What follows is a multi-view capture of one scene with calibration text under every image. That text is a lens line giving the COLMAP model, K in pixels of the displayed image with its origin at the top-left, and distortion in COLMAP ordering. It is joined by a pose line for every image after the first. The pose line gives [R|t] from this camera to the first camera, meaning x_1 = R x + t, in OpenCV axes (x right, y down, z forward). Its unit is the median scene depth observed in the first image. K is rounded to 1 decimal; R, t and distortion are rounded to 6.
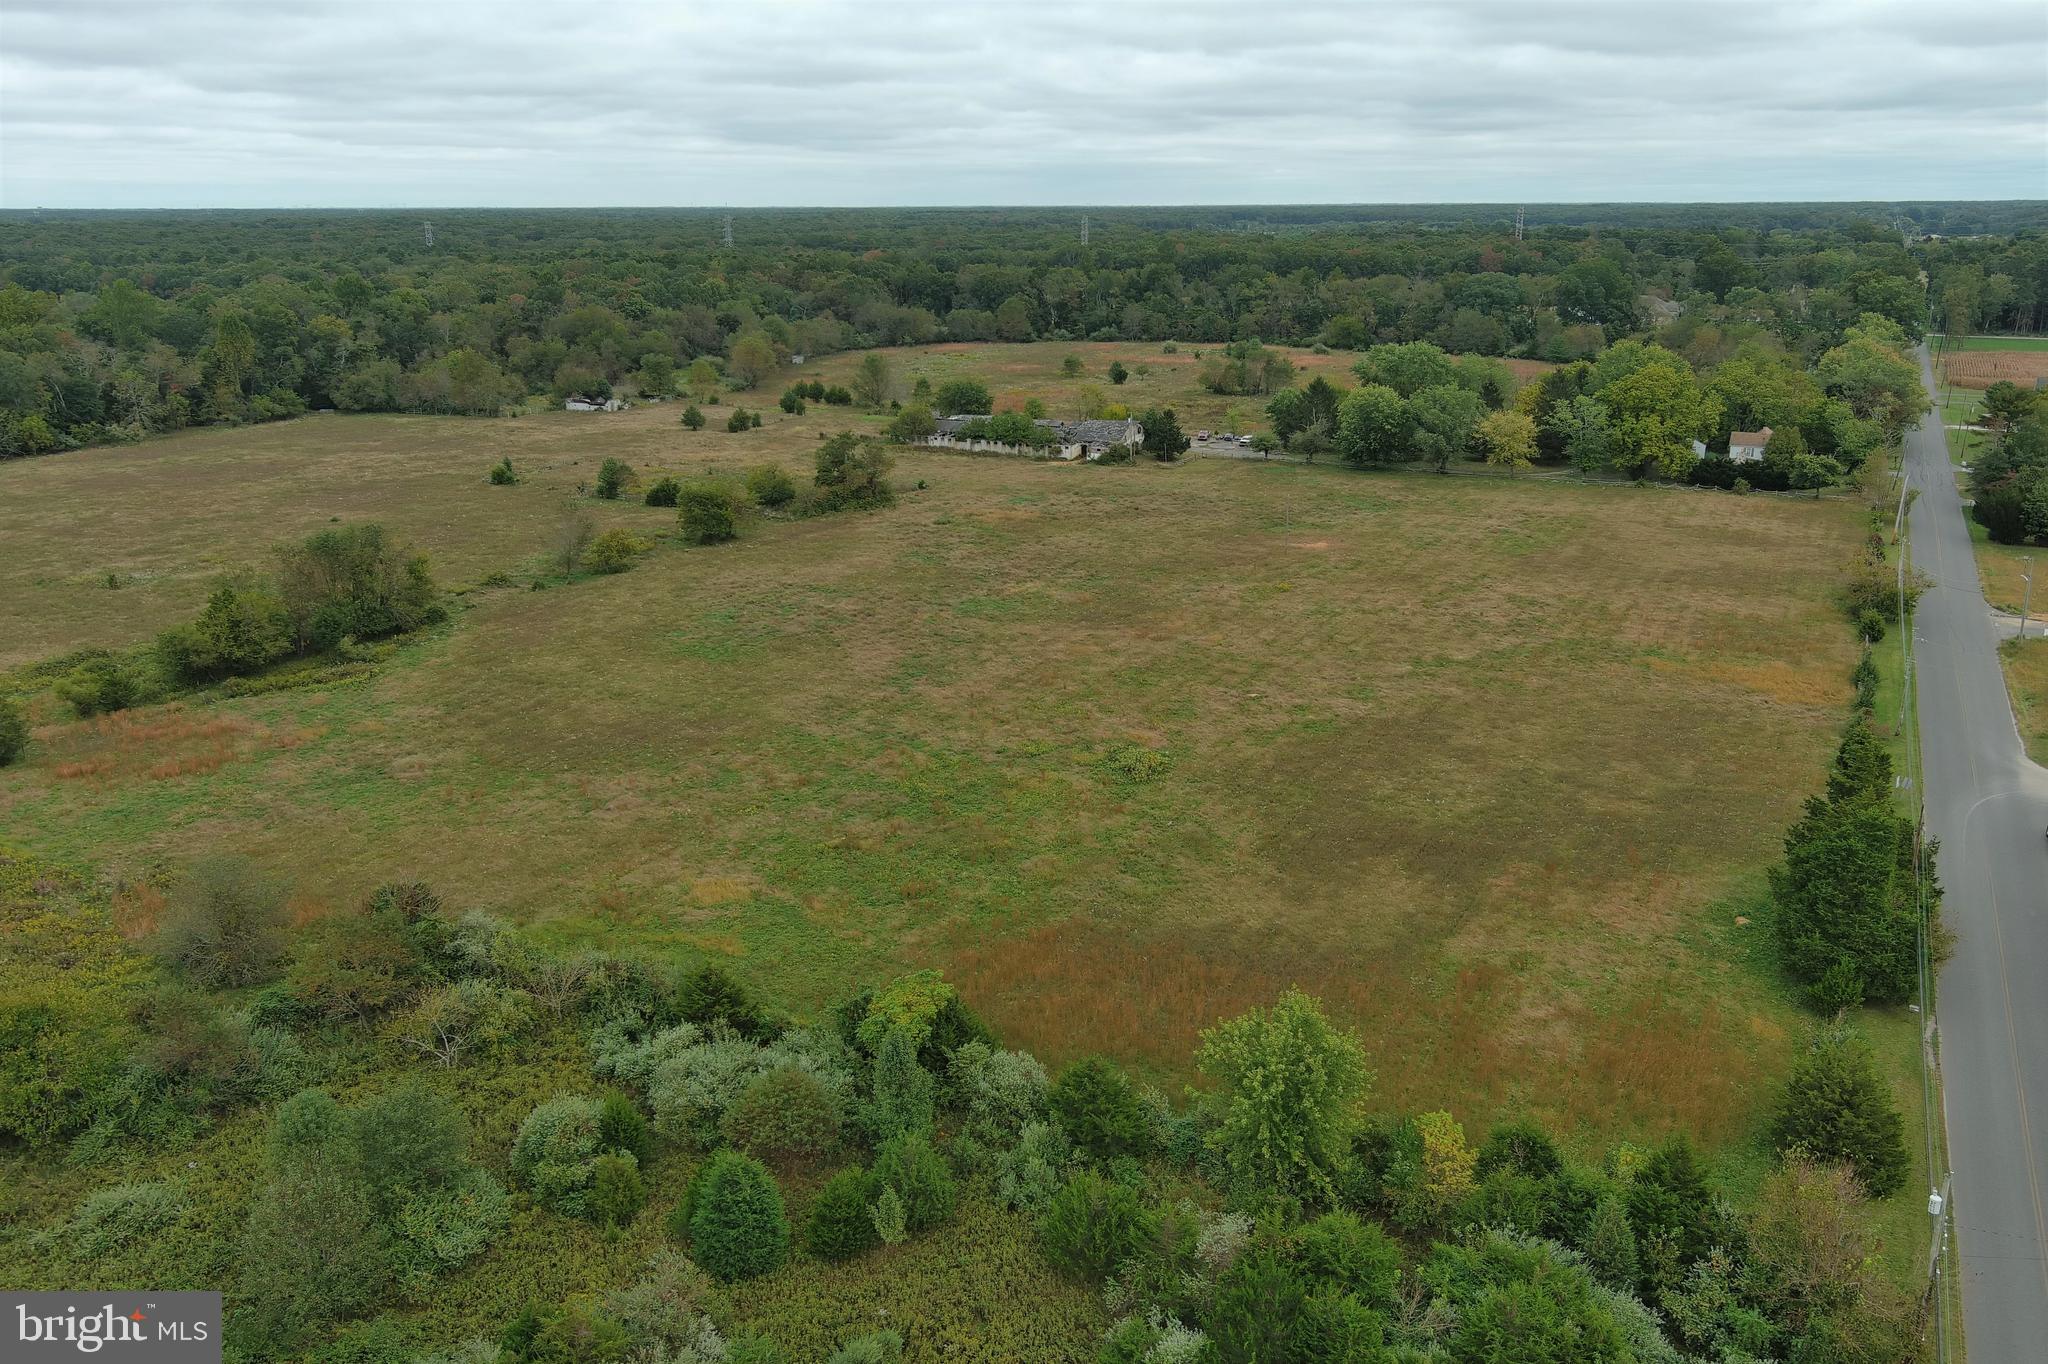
lens RADIAL K [[1585.1, 0, 1024.0], [0, 1585.1, 682.0], [0, 0, 1]] dist [0.035334, -0.037236]
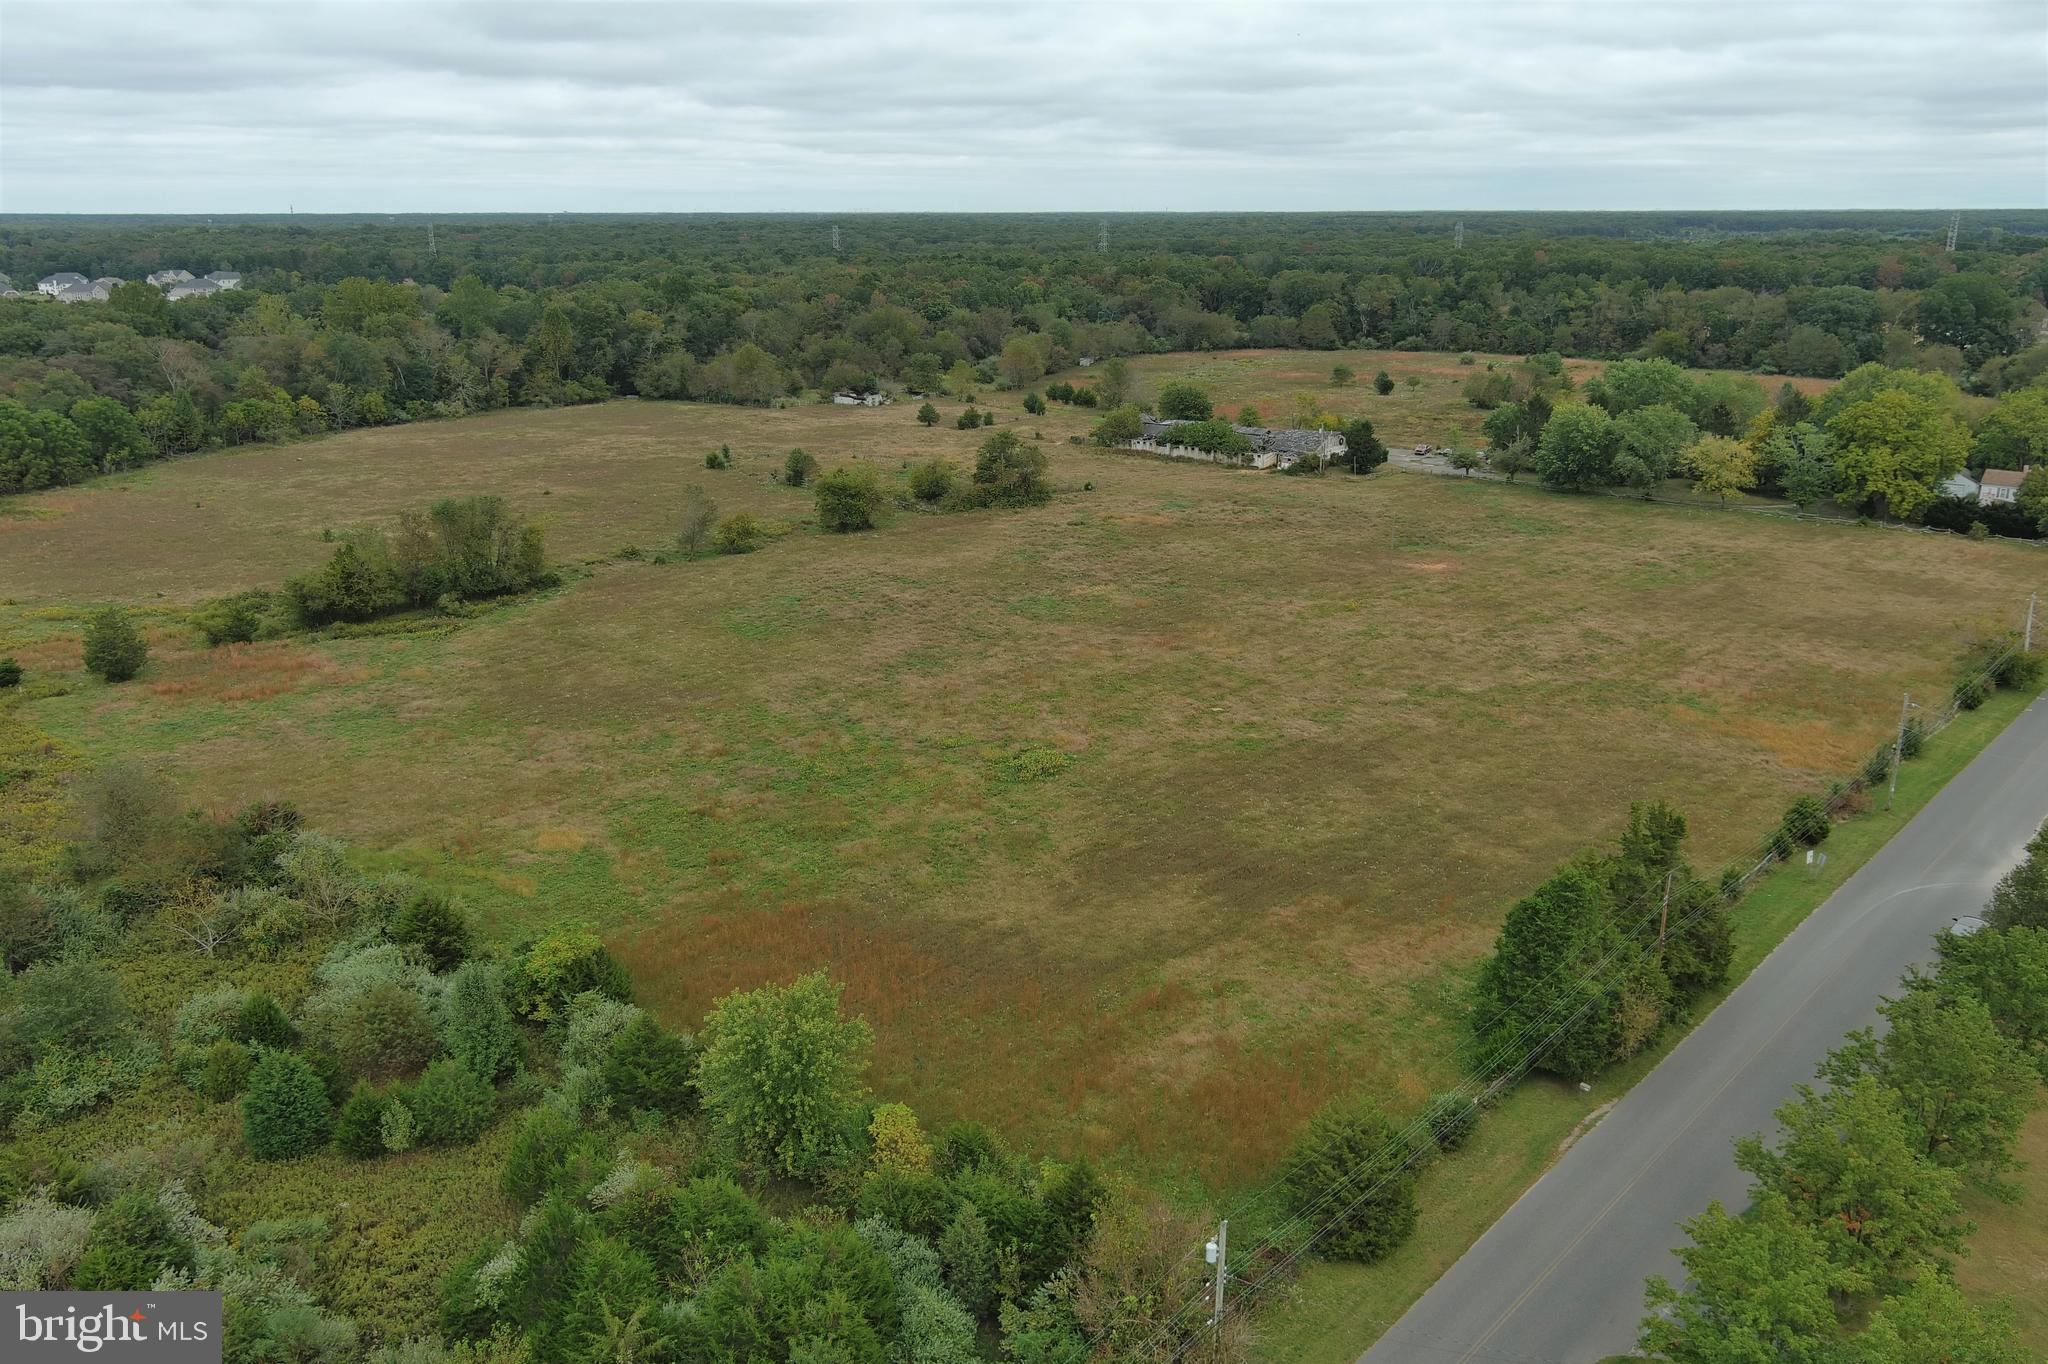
lens RADIAL K [[1589.0, 0, 1026.4], [0, 1589.0, 670.7], [0, 0, 1]] dist [0.033216, -0.045431]
pose [[0.965513, 0.075320, -0.249223, 0.161311], [-0.077740, 0.996974, 0.000134, -0.003823], [0.248479, 0.019245, 0.968446, 0.007346]]
